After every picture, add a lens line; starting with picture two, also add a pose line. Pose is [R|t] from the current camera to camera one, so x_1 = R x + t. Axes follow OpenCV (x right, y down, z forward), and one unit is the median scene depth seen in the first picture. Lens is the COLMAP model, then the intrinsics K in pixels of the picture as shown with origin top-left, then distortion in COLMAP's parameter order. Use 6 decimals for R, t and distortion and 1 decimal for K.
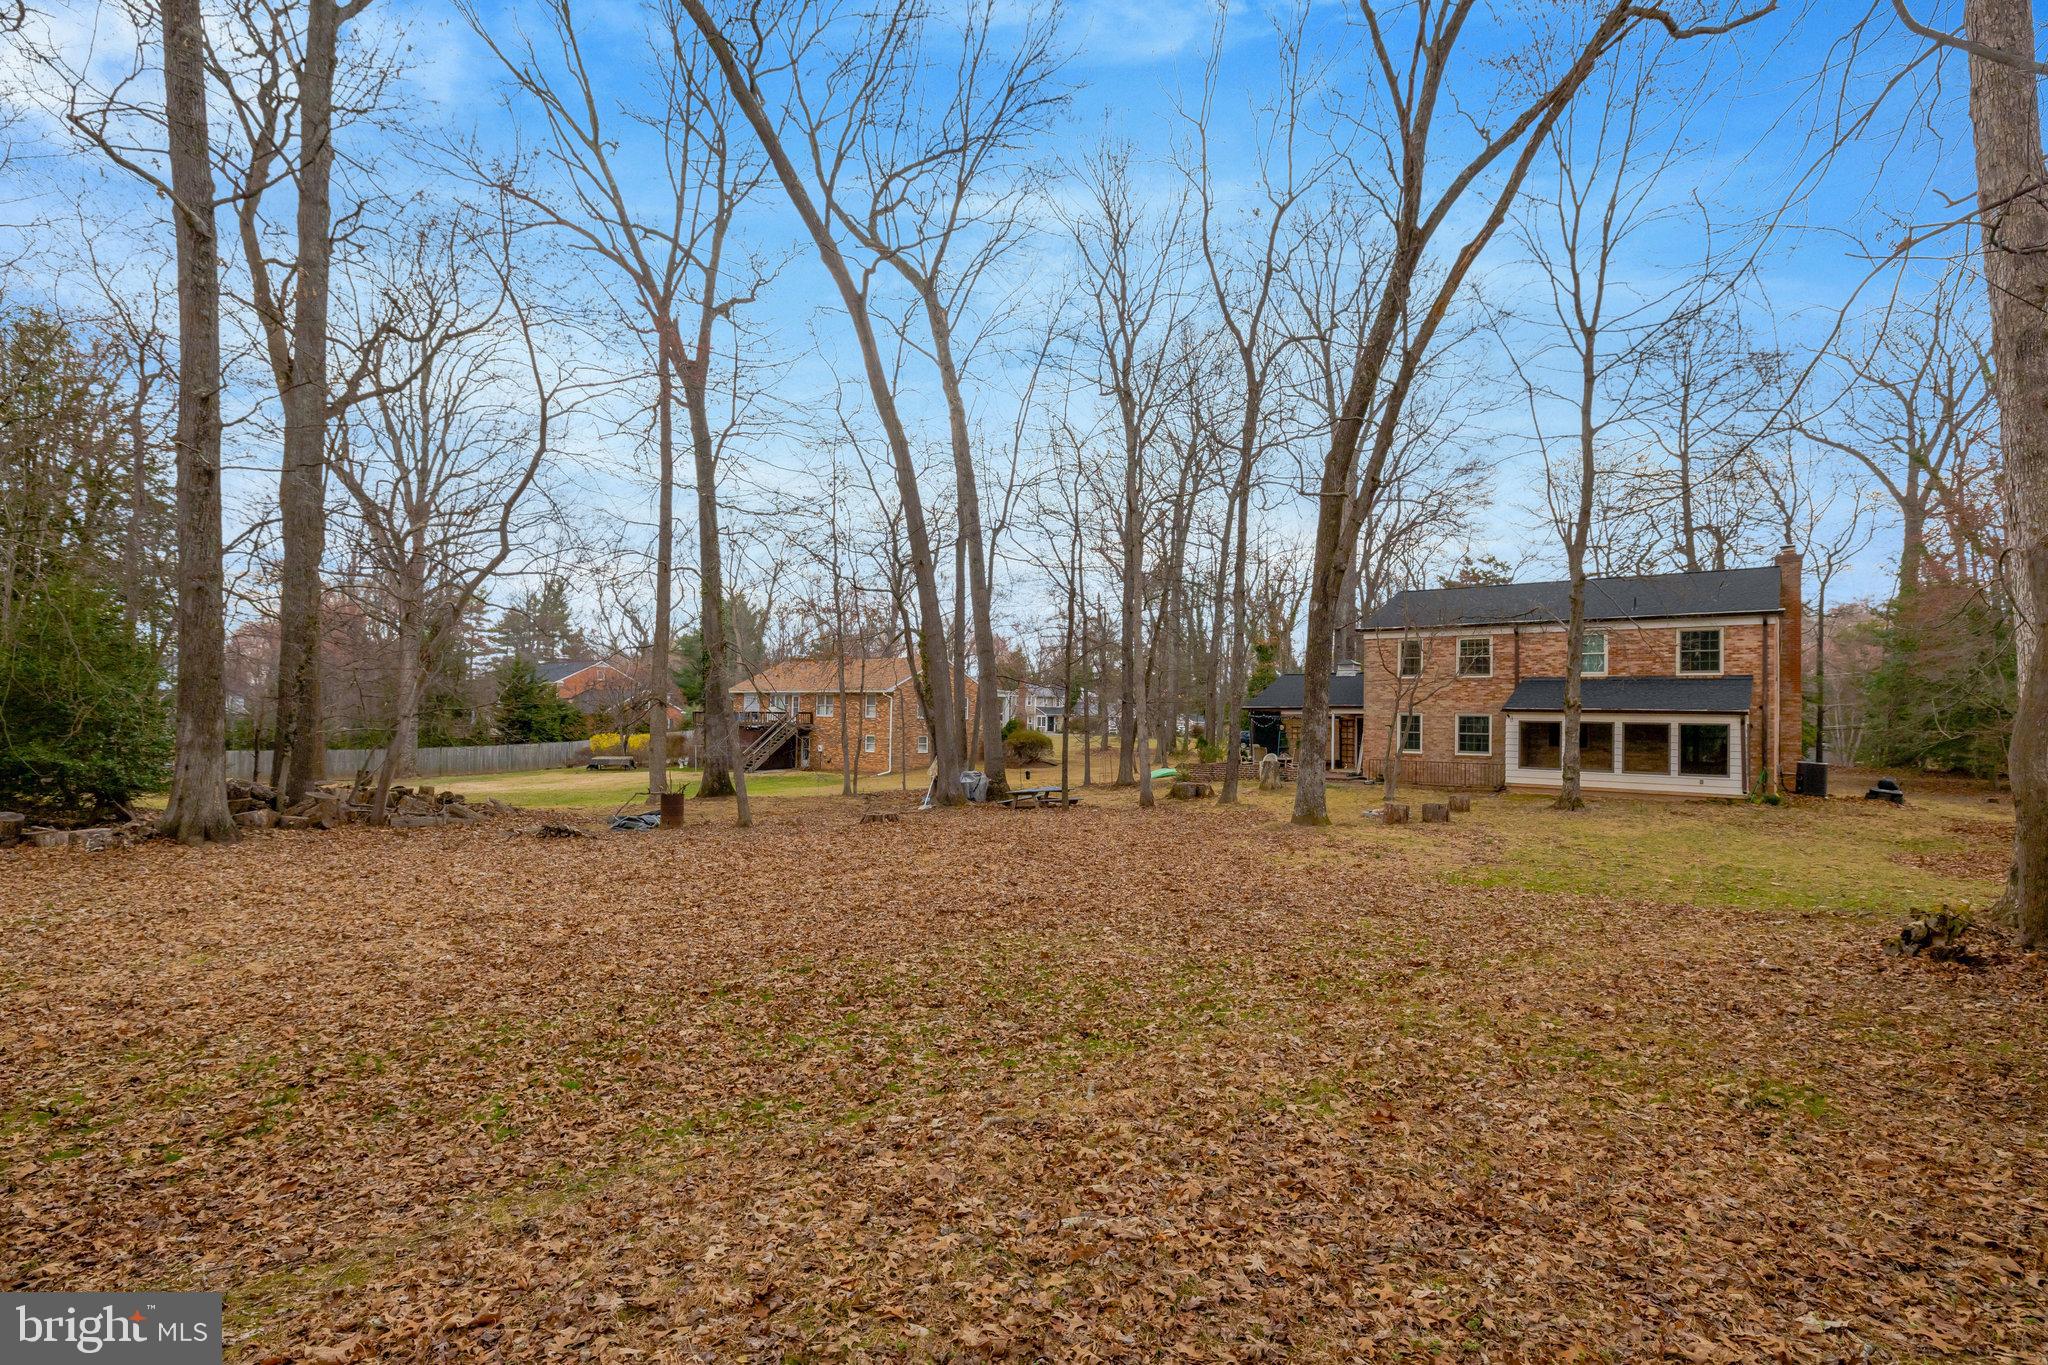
lens RADIAL K [[989.5, 0, 1024.0], [0, 989.5, 682.5], [0, 0, 1]] dist [-0.006038, -0.000446]
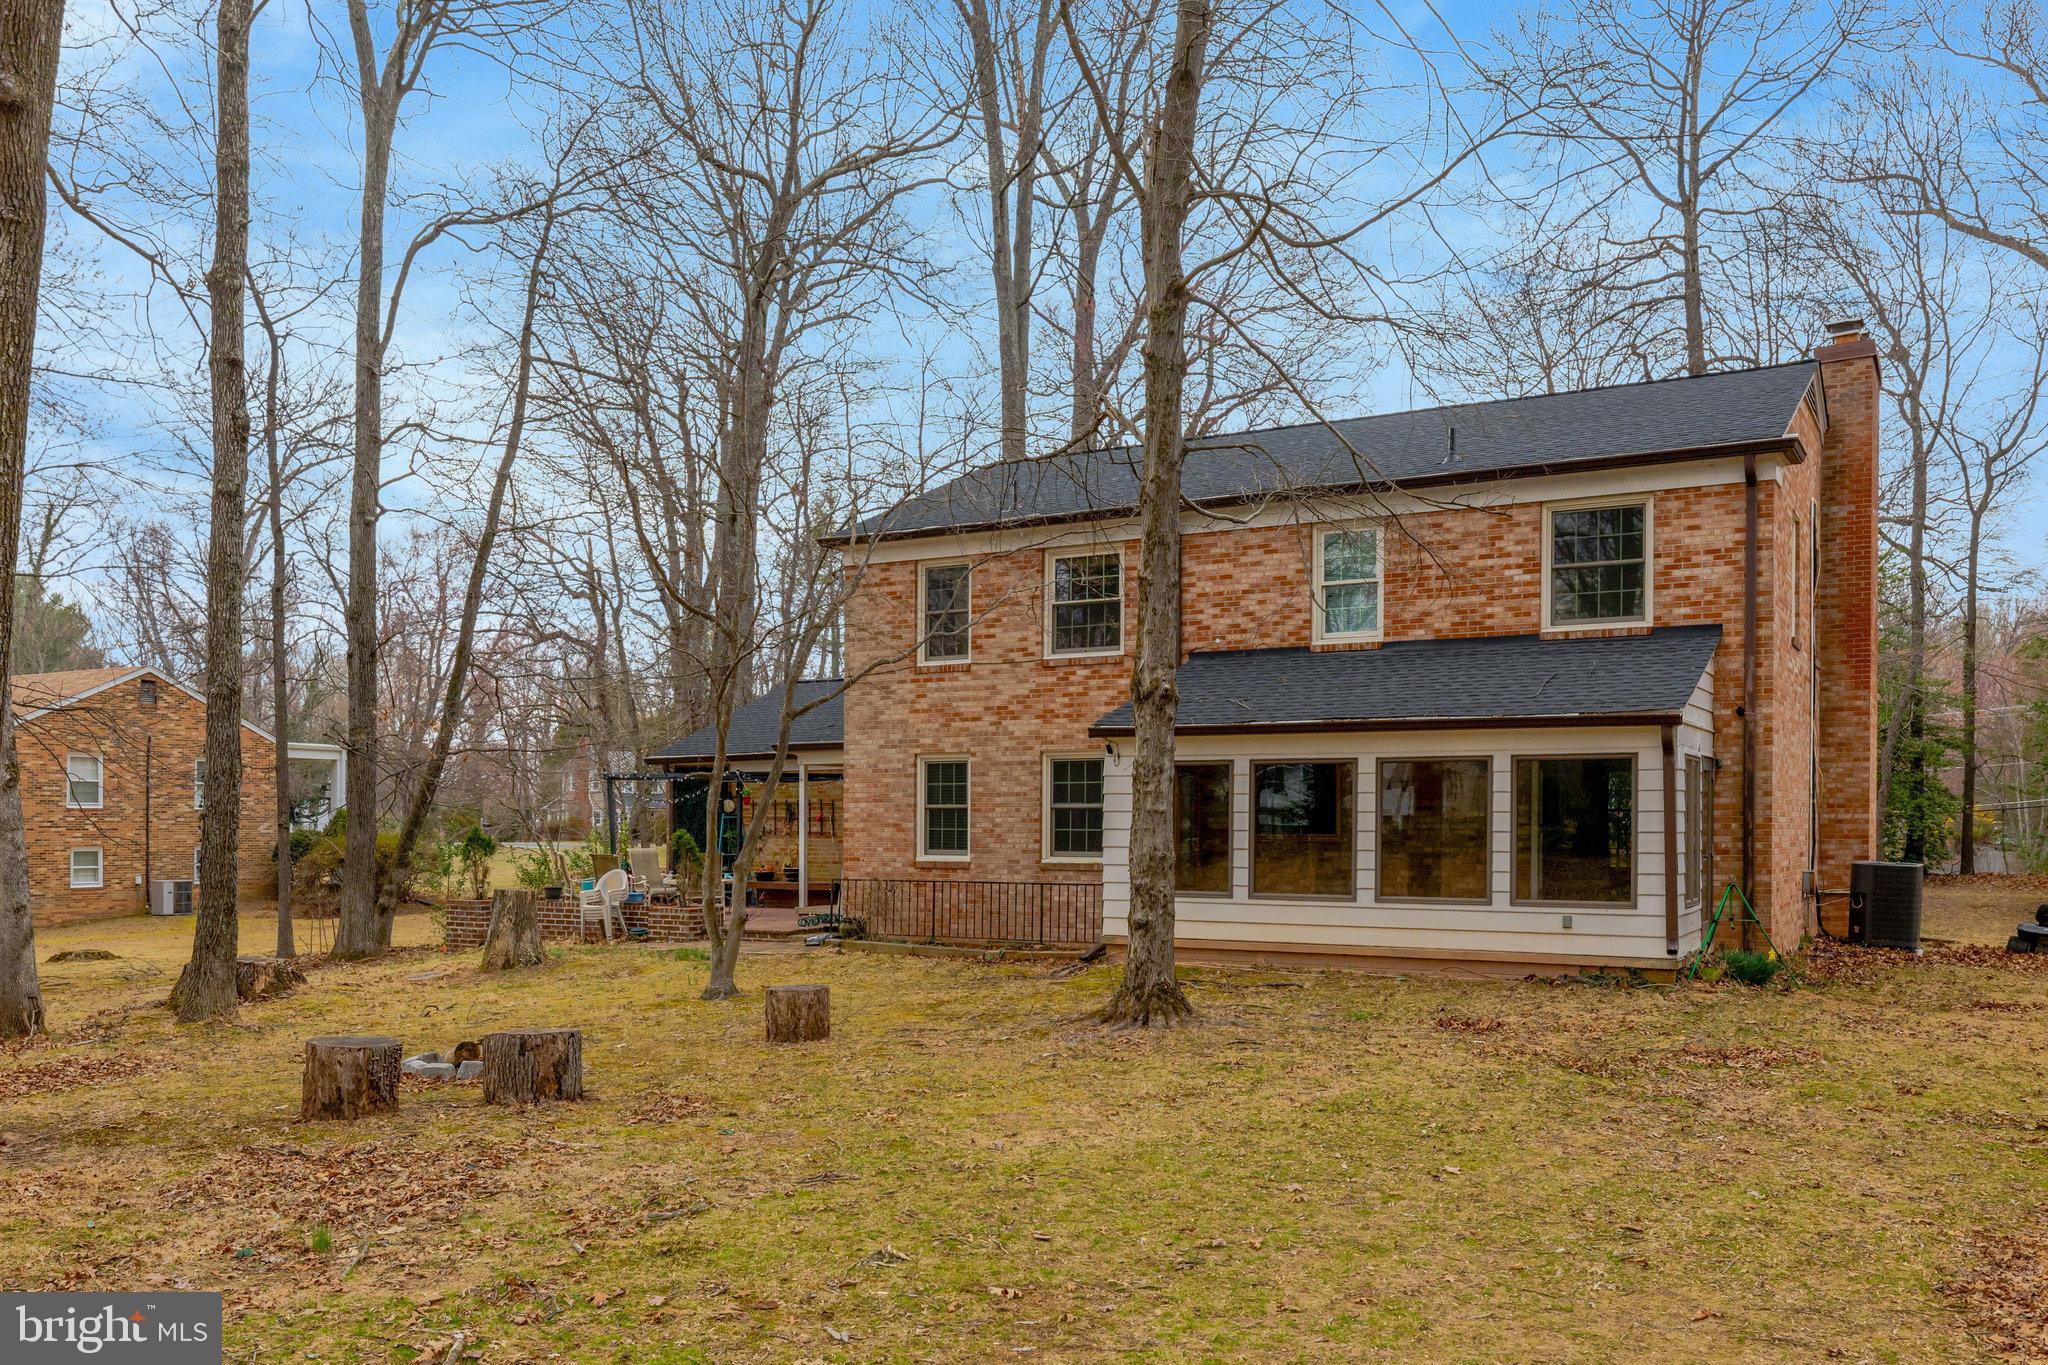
lens RADIAL K [[1713.3, 0, 1025.6], [0, 1713.3, 816.3], [0, 0, 1]] dist [-0.008813, 0.001337]
pose [[0.987757, -0.017037, 0.155069, 0.367551], [0.011617, 0.999292, 0.035789, 0.035923], [-0.155569, -0.033549, 0.987255, 0.394691]]
